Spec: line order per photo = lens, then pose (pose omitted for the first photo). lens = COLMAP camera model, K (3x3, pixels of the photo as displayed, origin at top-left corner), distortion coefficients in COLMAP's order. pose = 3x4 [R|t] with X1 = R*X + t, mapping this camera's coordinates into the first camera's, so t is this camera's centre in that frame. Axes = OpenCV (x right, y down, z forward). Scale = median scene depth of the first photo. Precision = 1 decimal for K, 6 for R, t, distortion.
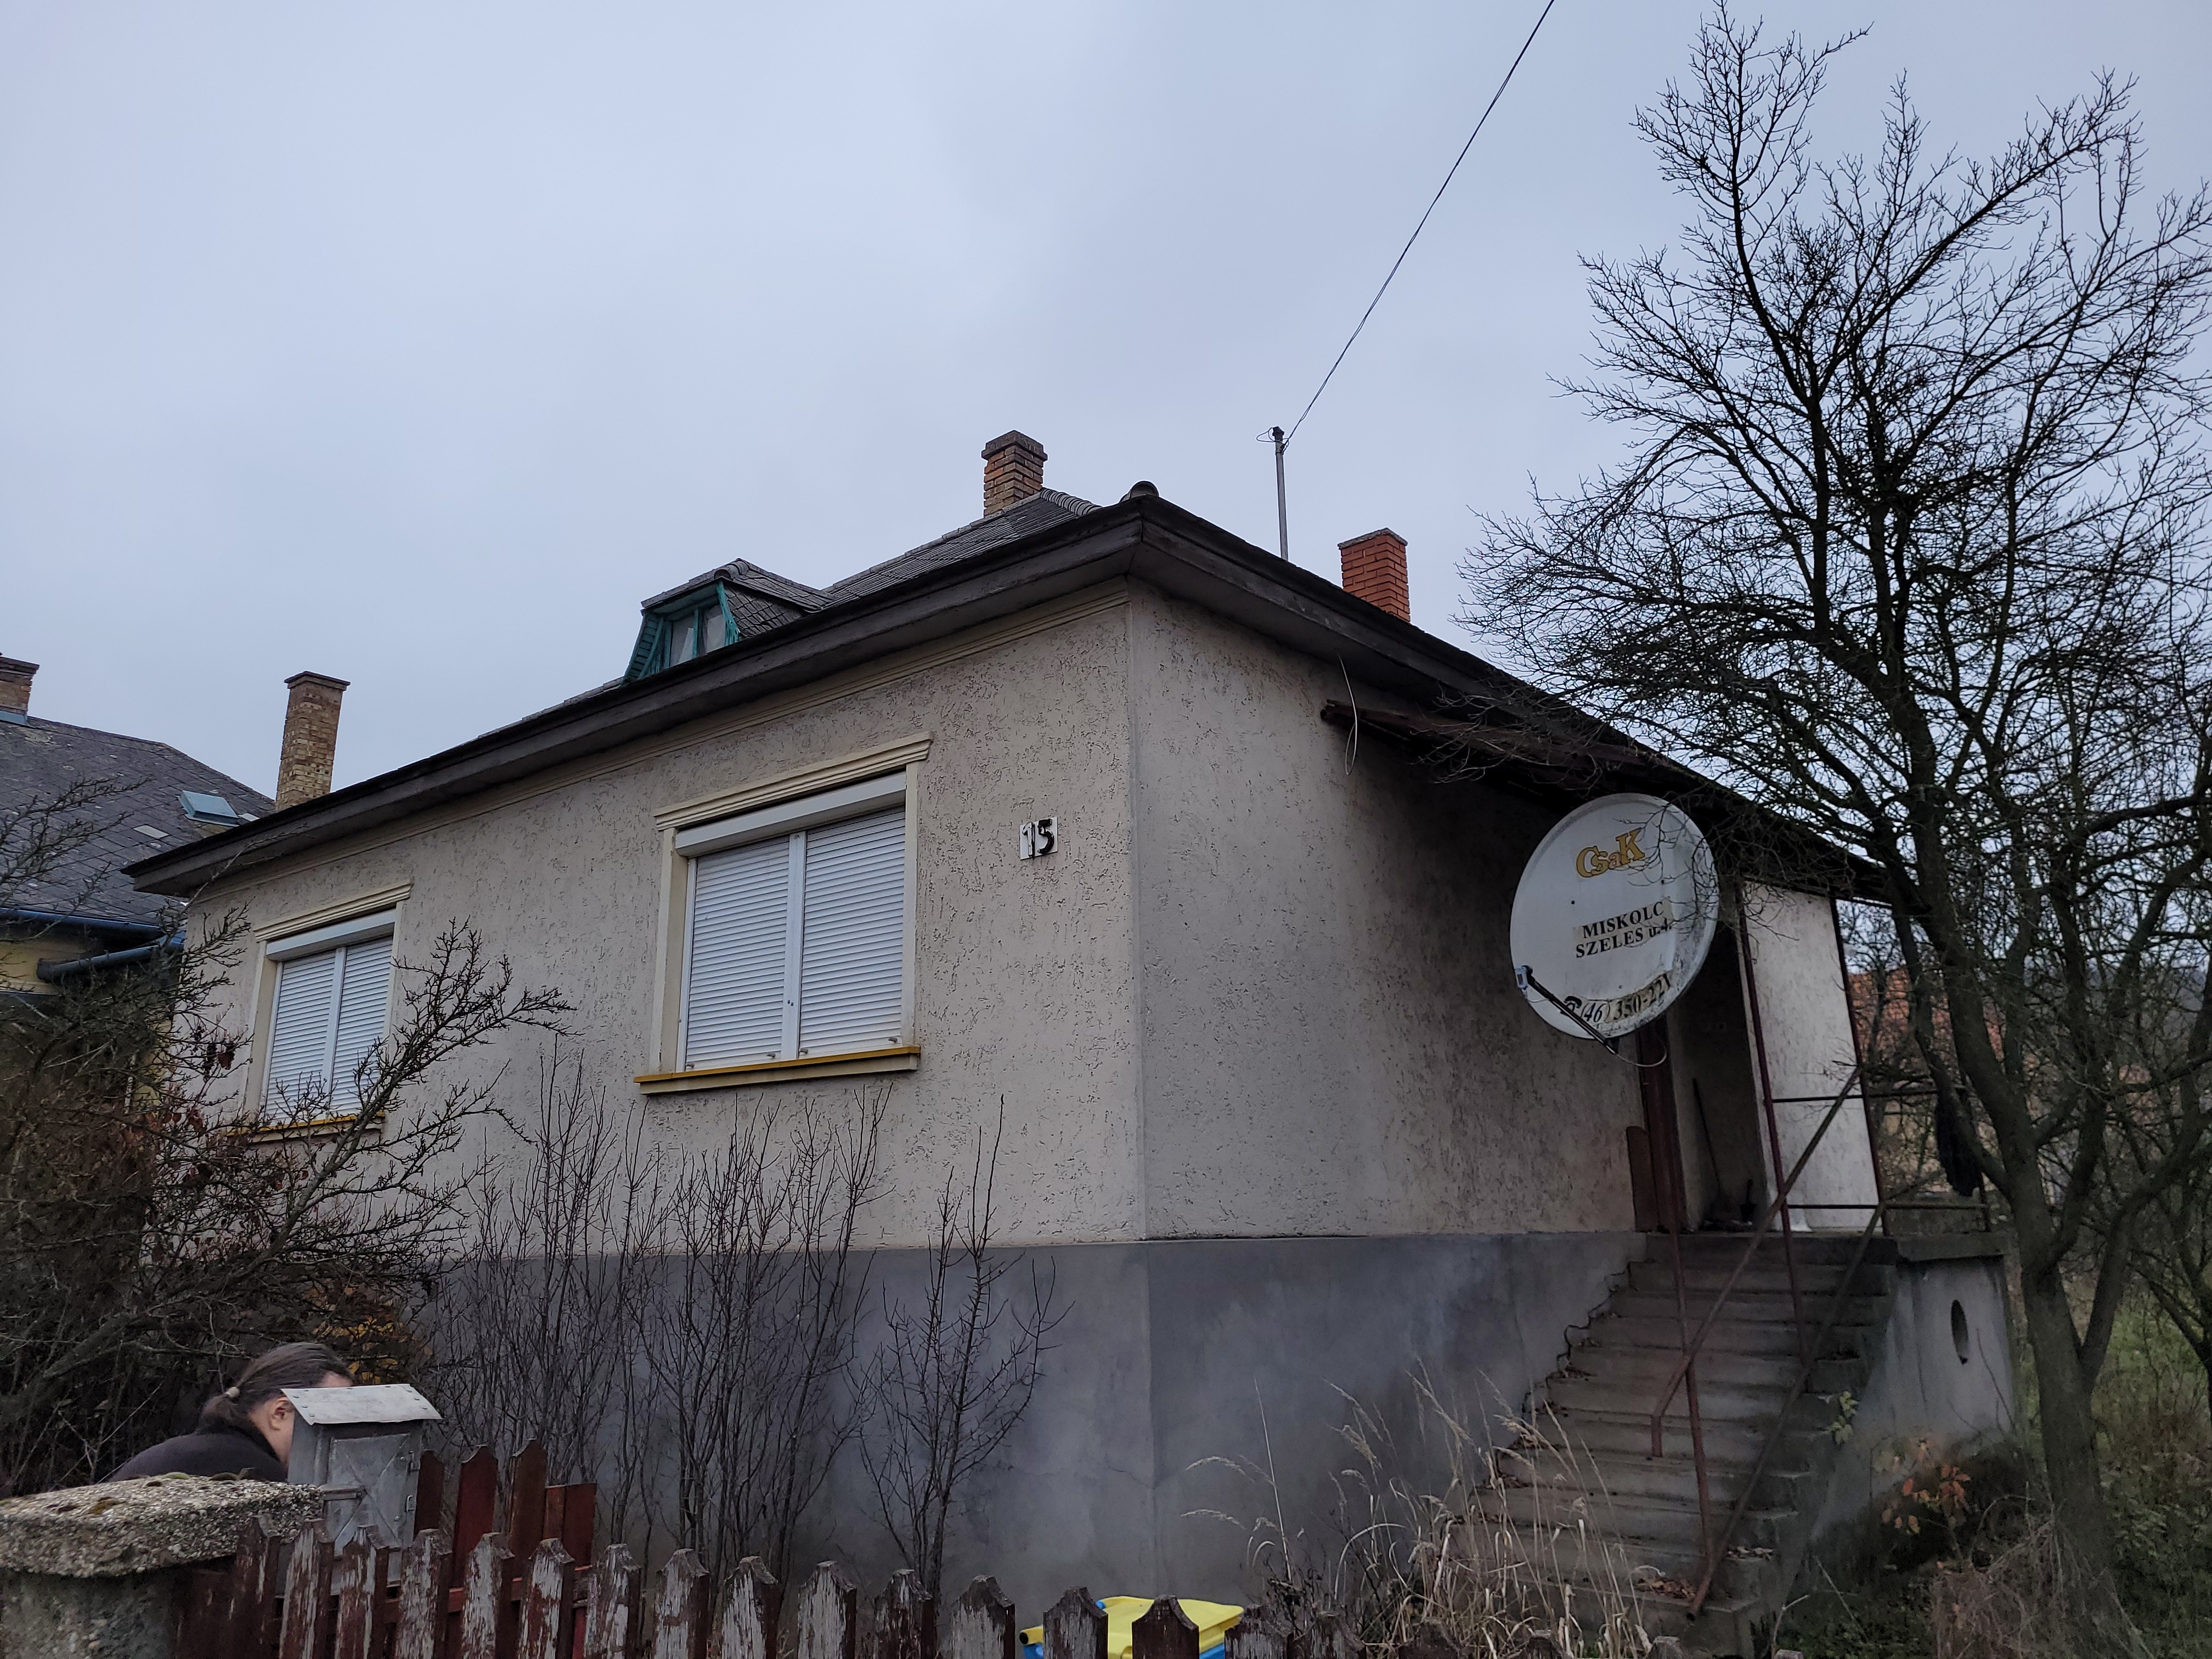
lens RADIAL K [[1701.2, 0, 1107.1], [0, 1701.2, 813.4], [0, 0, 1]] dist [0.058787, -0.050332]
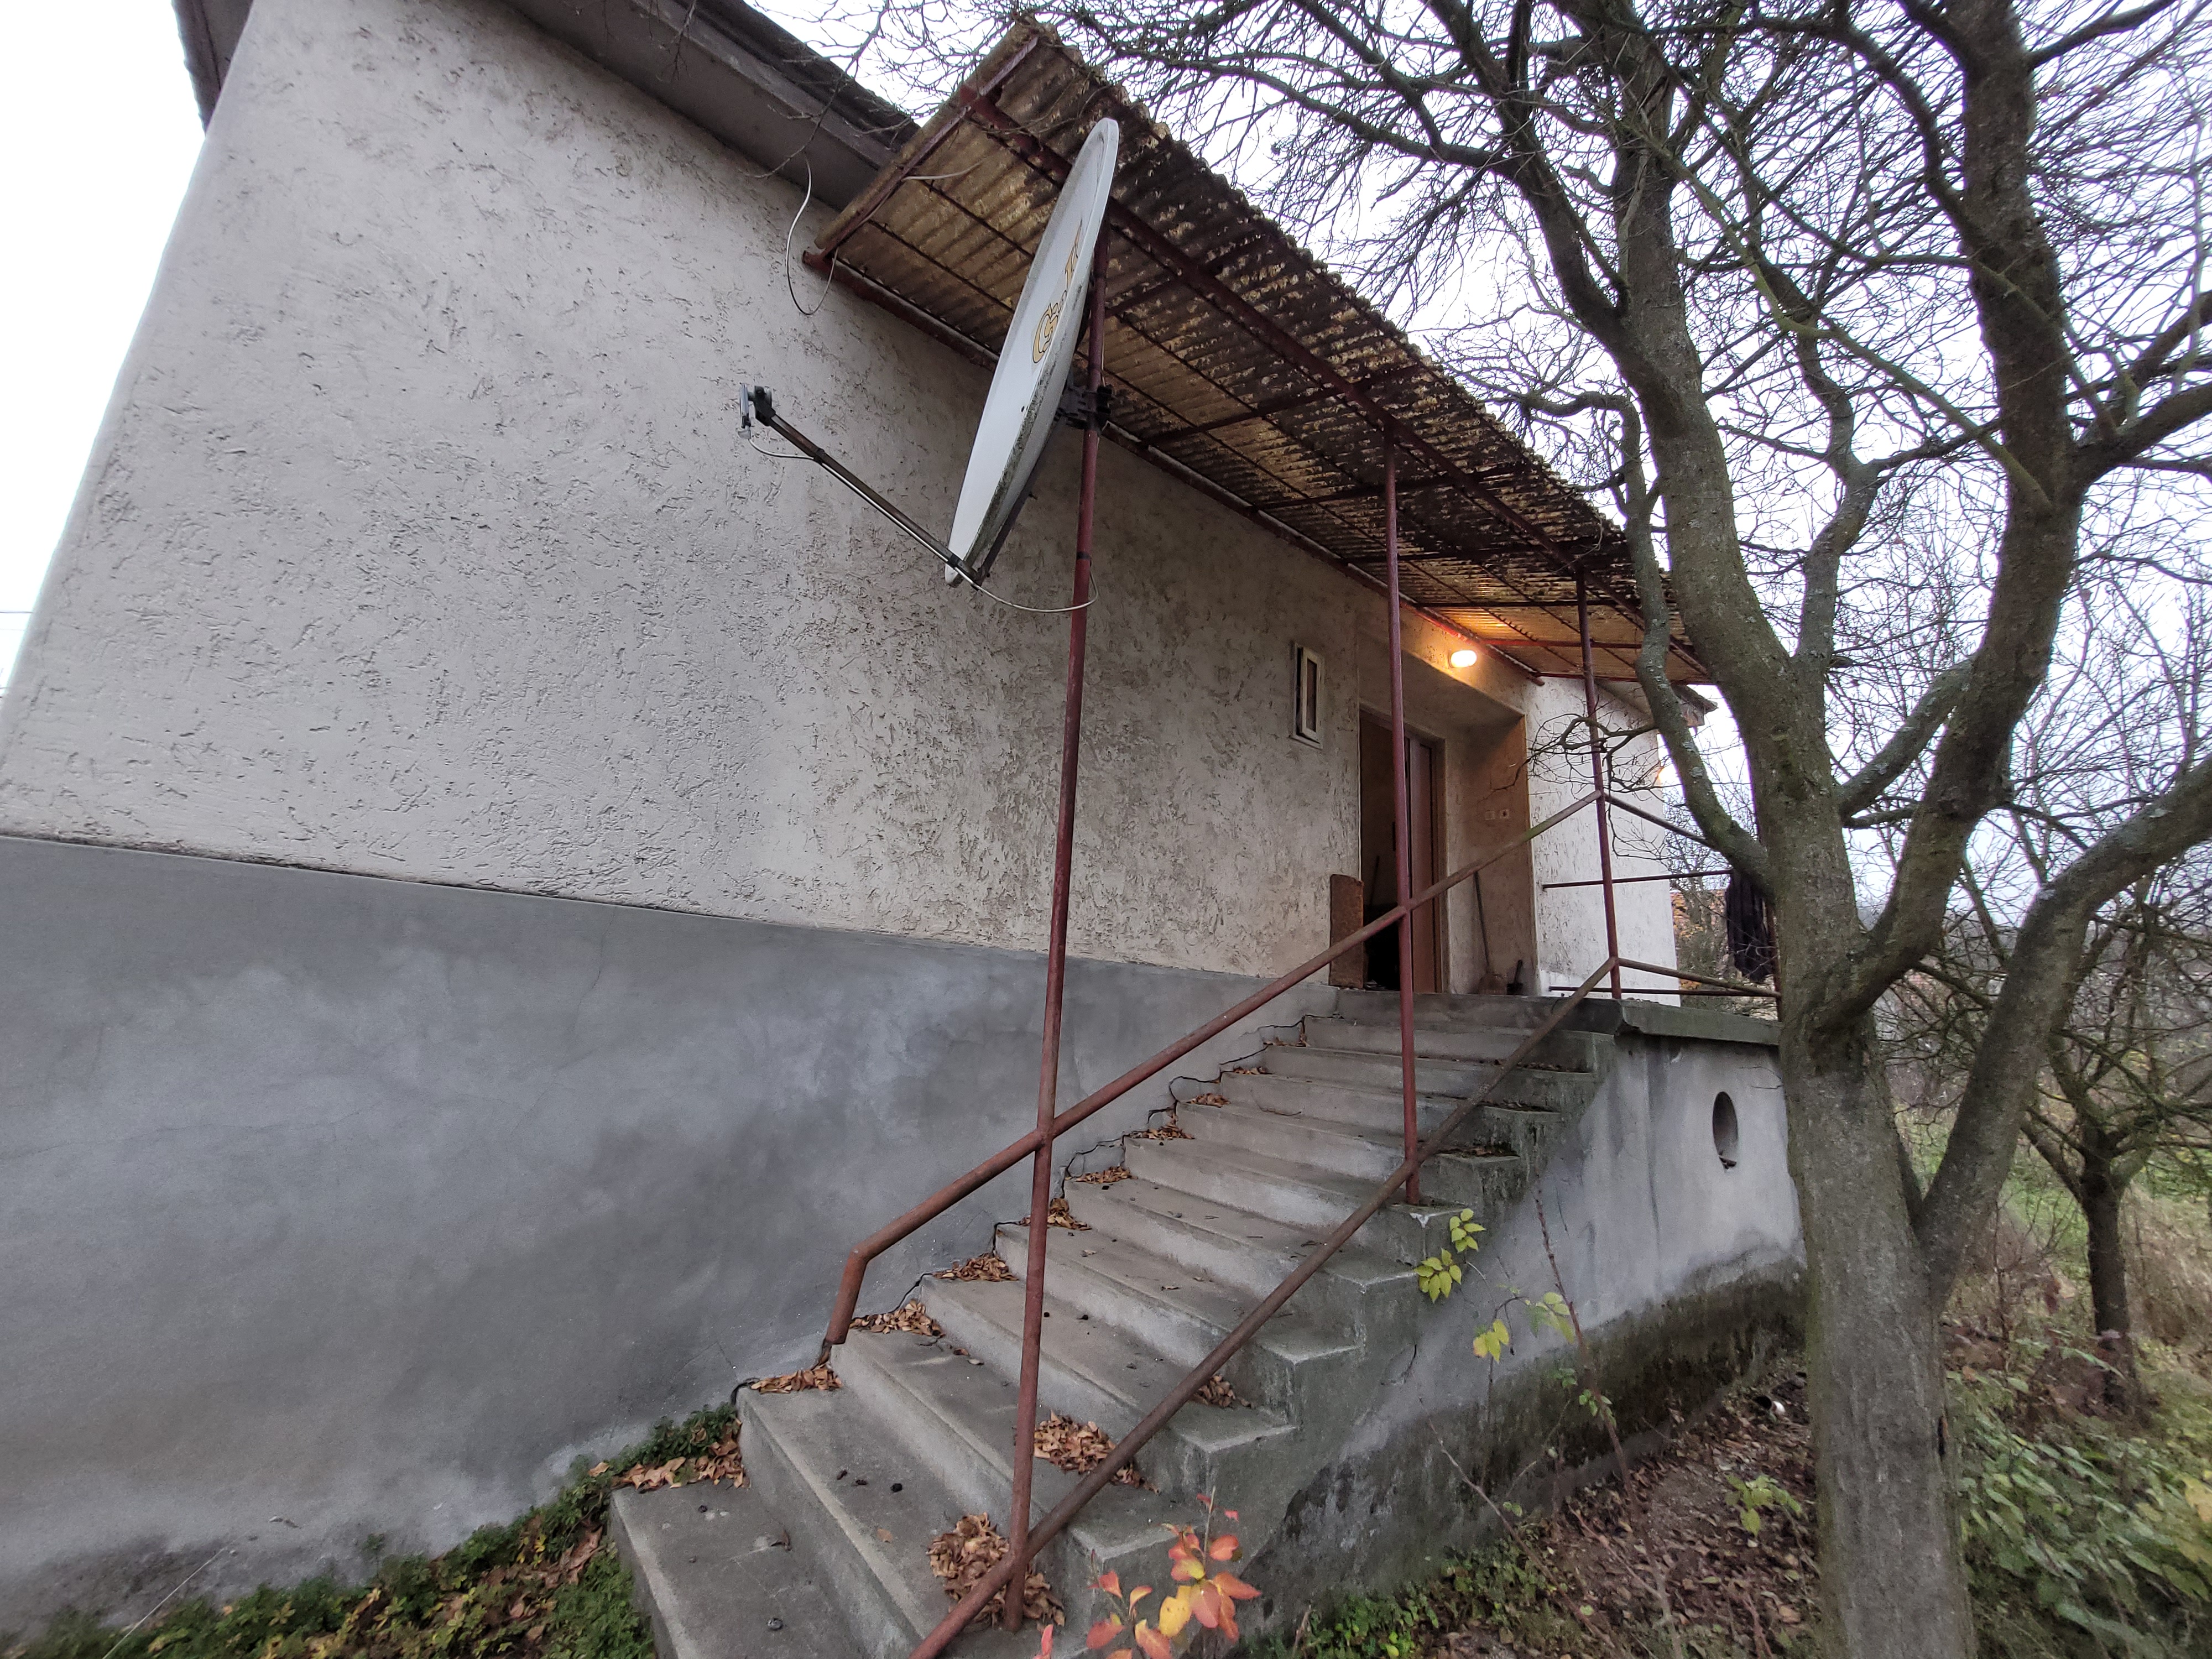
lens RADIAL K [[875.1, 0, 1092.6], [0, 875.1, 841.0], [0, 0, 1]] dist [0.002784, 0.000400]
pose [[0.973512, 0.032092, -0.226373, 0.351375], [-0.023427, 0.998890, 0.040859, 0.184770], [0.227433, -0.034474, 0.973183, 0.638955]]
